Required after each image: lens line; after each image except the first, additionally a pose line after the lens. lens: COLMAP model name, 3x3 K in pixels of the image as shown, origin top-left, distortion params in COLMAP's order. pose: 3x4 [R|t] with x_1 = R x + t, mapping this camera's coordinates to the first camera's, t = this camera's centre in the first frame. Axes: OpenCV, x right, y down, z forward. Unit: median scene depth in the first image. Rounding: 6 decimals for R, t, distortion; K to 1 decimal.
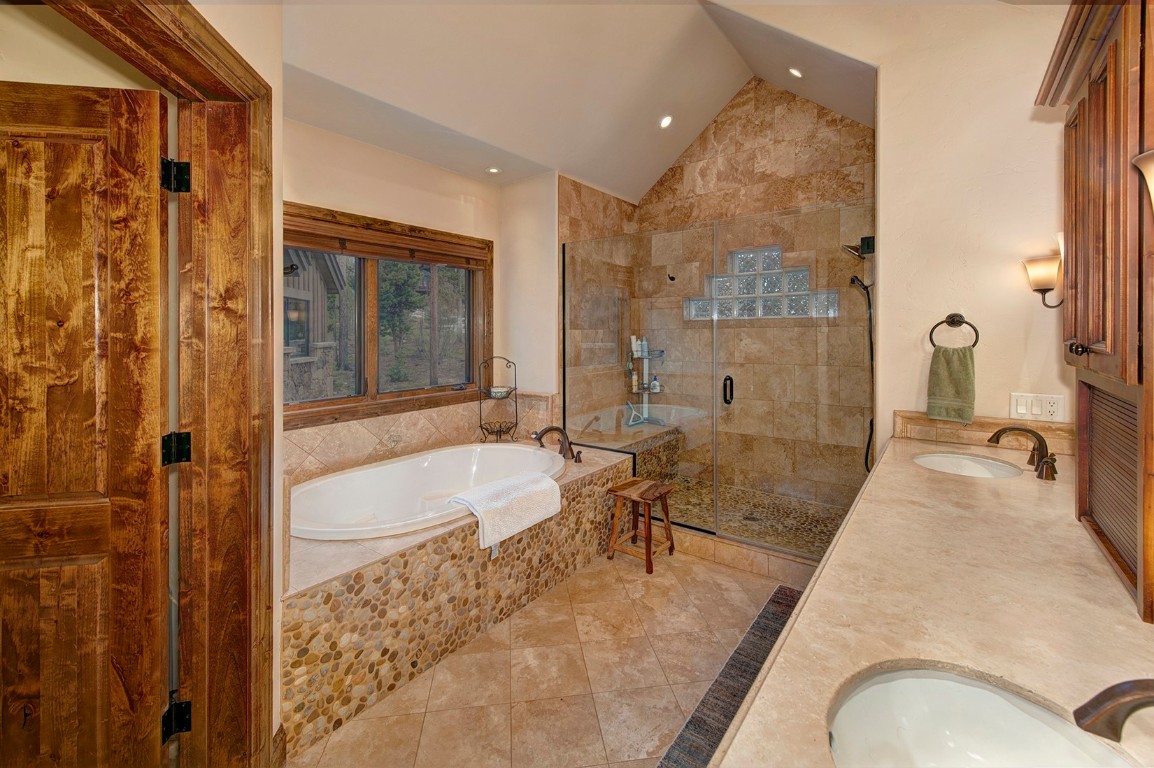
lens RADIAL K [[481.6, 0, 583.0], [0, 481.6, 333.4], [0, 0, 1]] dist [0.010672, 0.000065]
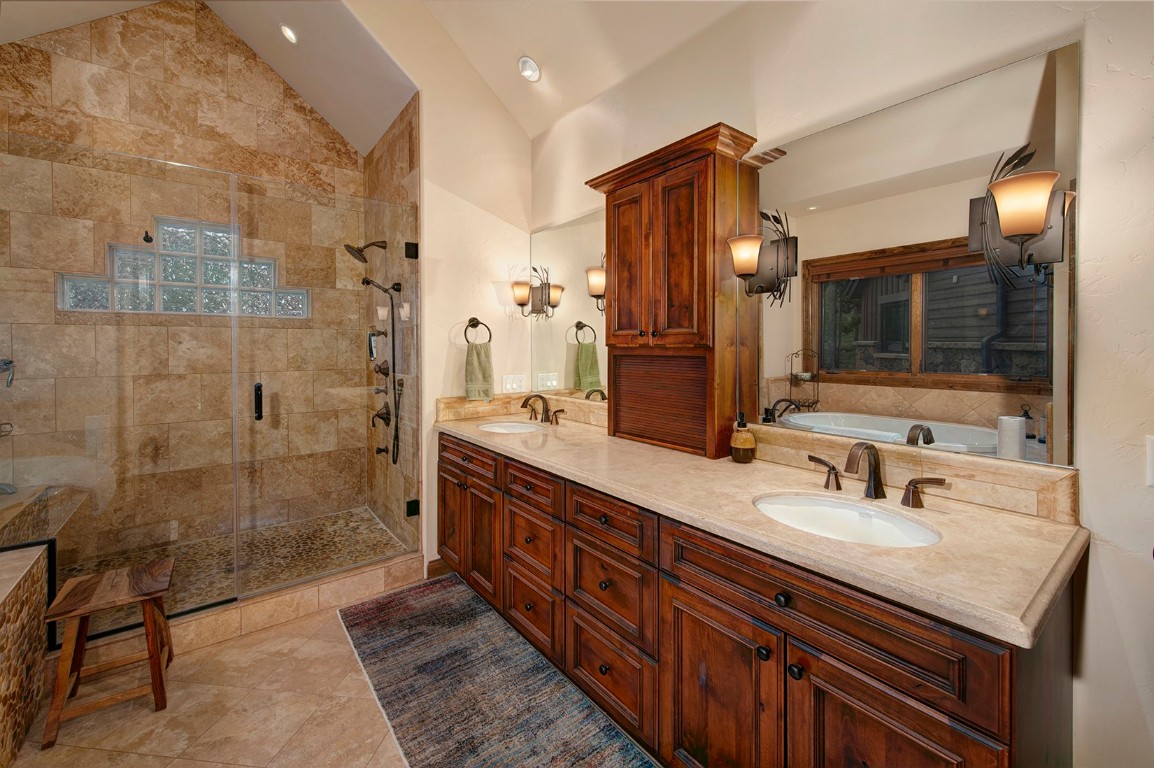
lens RADIAL K [[476.7, 0, 575.5], [0, 476.7, 353.7], [0, 0, 1]] dist [0.009645, -0.001952]
pose [[0.270162, -0.006411, 0.962794, -0.231713], [0.002717, 0.999979, 0.005896, 0.030146], [-0.962811, 0.001023, 0.270173, 0.243034]]
